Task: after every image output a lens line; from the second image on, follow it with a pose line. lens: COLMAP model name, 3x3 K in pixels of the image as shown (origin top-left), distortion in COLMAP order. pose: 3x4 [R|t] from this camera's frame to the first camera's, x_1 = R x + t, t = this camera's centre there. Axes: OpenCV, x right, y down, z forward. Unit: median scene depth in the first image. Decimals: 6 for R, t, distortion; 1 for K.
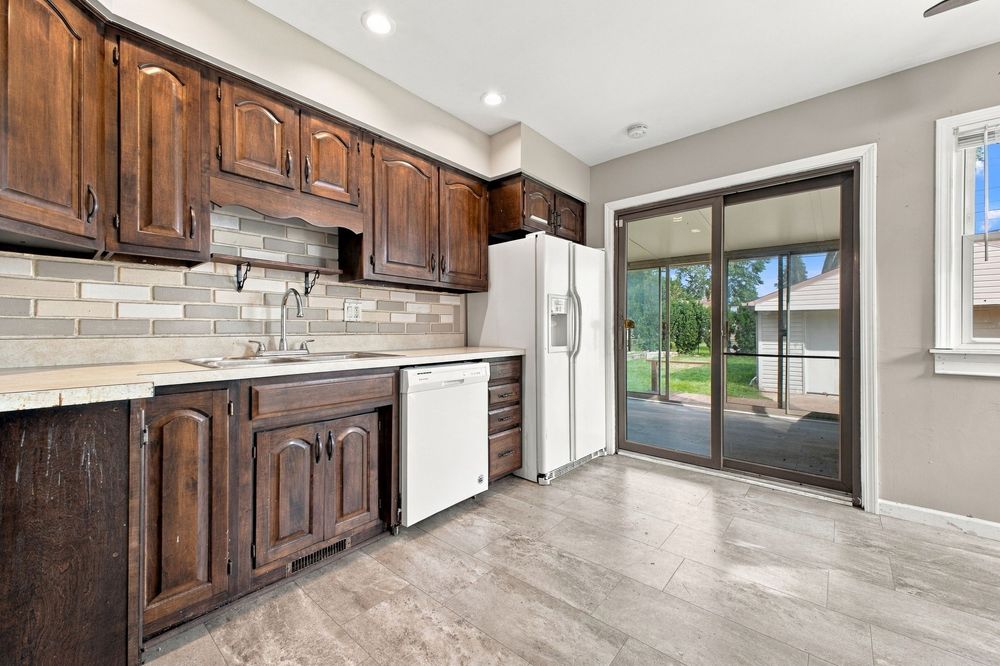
lens RADIAL K [[396.5, 0, 500.4], [0, 396.5, 329.3], [0, 0, 1]] dist [0.023526, -0.006455]
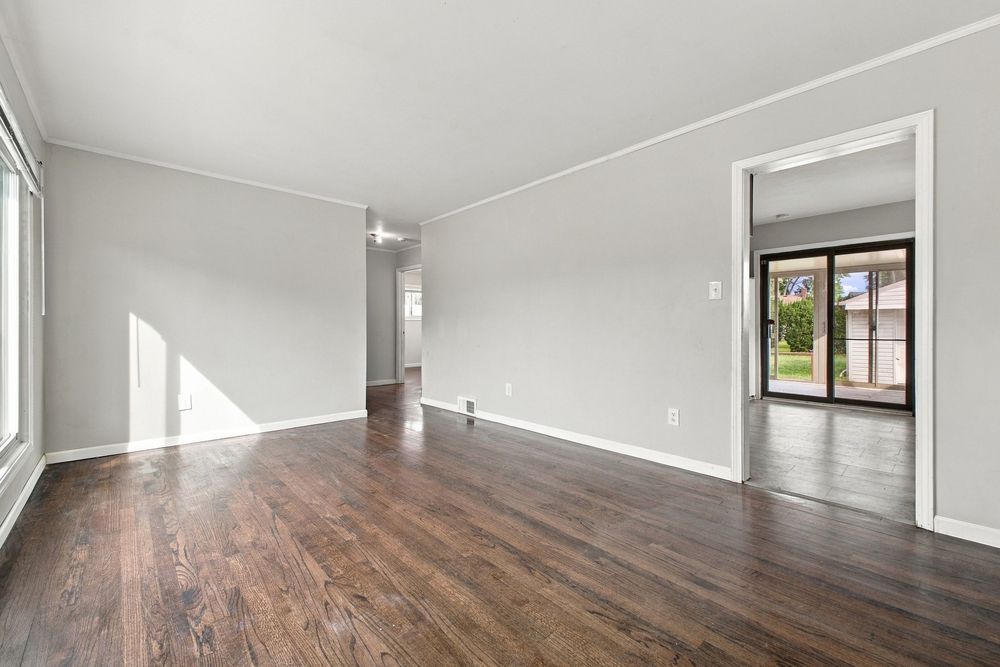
lens RADIAL K [[408.8, 0, 495.6], [0, 408.8, 326.9], [0, 0, 1]] dist [0.024602, 0.000106]
pose [[0.992690, -0.004372, -0.120616, -0.811199], [0.004284, 0.999990, -0.000991, 0.006392], [0.120619, 0.000467, 0.992699, -1.154136]]
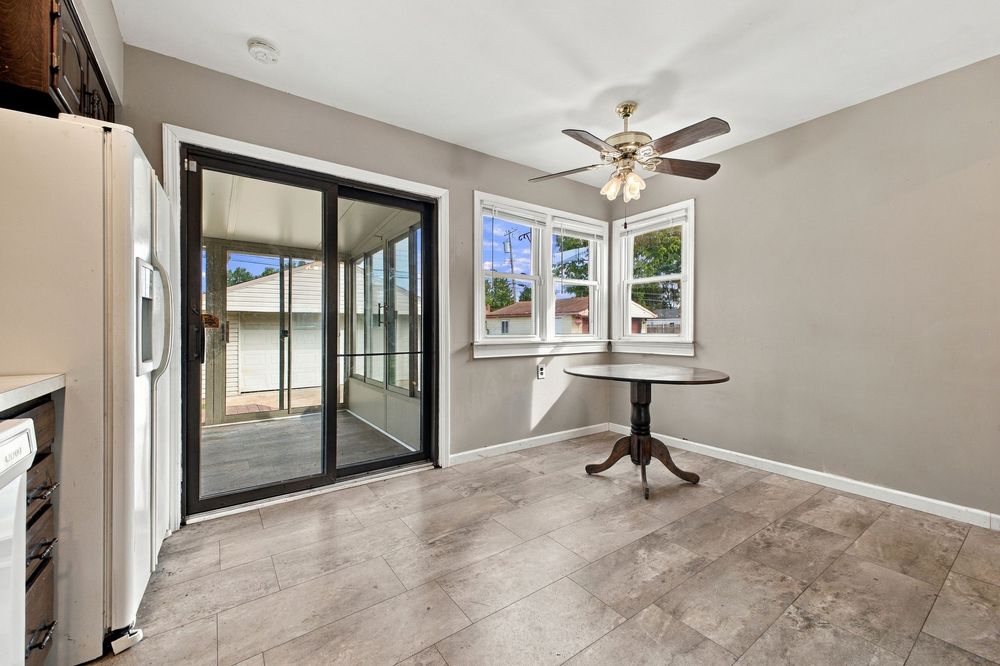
lens RADIAL K [[396.5, 0, 500.4], [0, 396.5, 329.3], [0, 0, 1]] dist [0.023526, -0.006455]
pose [[0.235946, 0.000608, 0.971766, -0.282498], [0.001567, 0.999998, -0.001007, 0.001380], [-0.971765, 0.001760, 0.235944, 0.467557]]
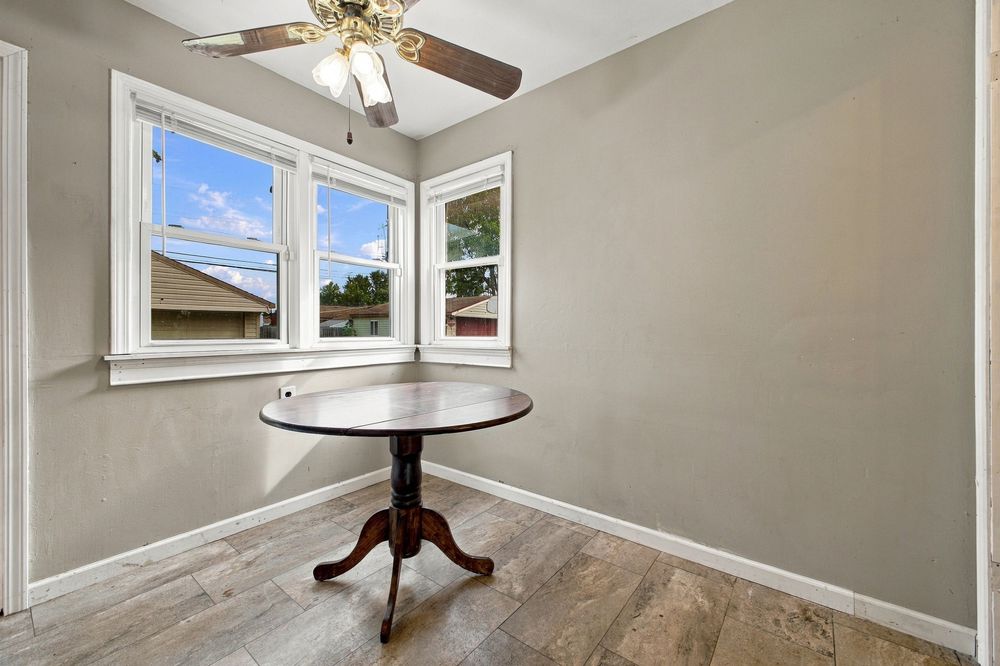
lens RADIAL K [[396.5, 0, 500.4], [0, 396.5, 329.3], [0, 0, 1]] dist [0.023526, -0.006455]
pose [[-0.044570, 0.002869, 0.999002, 0.205241], [0.000571, 0.999996, -0.002847, 0.000019], [-0.999006, 0.000443, -0.044572, 0.221922]]
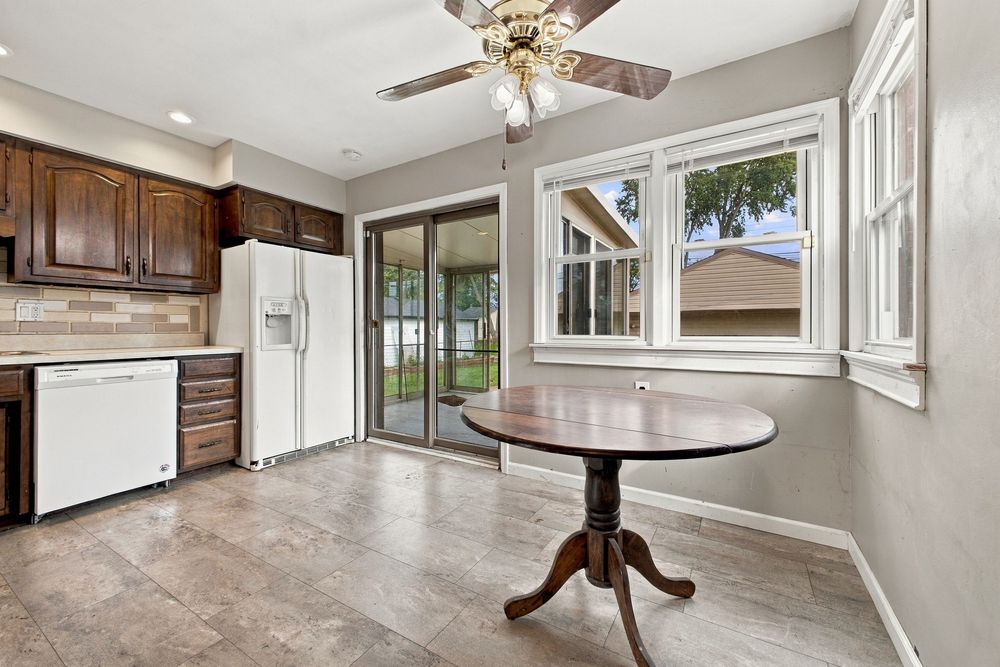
lens RADIAL K [[395.7, 0, 504.1], [0, 395.7, 327.2], [0, 0, 1]] dist [0.010160, -0.000478]
pose [[0.985943, -0.000309, 0.167082, 0.643471], [0.001042, 0.999990, -0.004298, 0.000580], [-0.167079, 0.004412, 0.985934, -0.210331]]
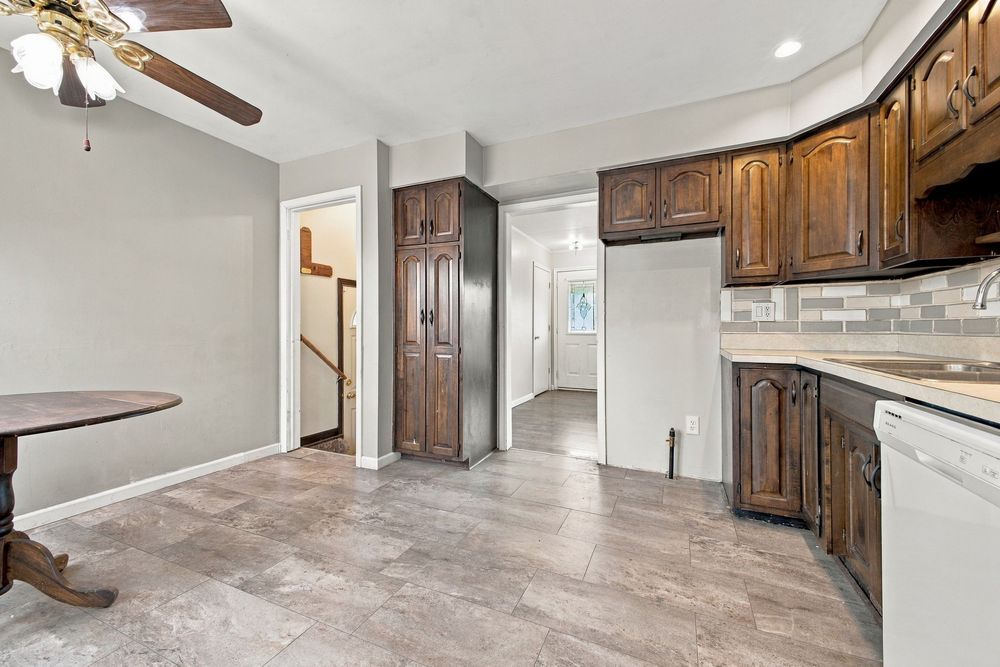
lens RADIAL K [[395.7, 0, 504.1], [0, 395.7, 327.2], [0, 0, 1]] dist [0.010160, -0.000478]
pose [[-0.958210, 0.000157, -0.286066, 0.350801], [0.001575, 0.999988, -0.004726, 0.000333], [0.286062, -0.004979, -0.958198, 1.099580]]
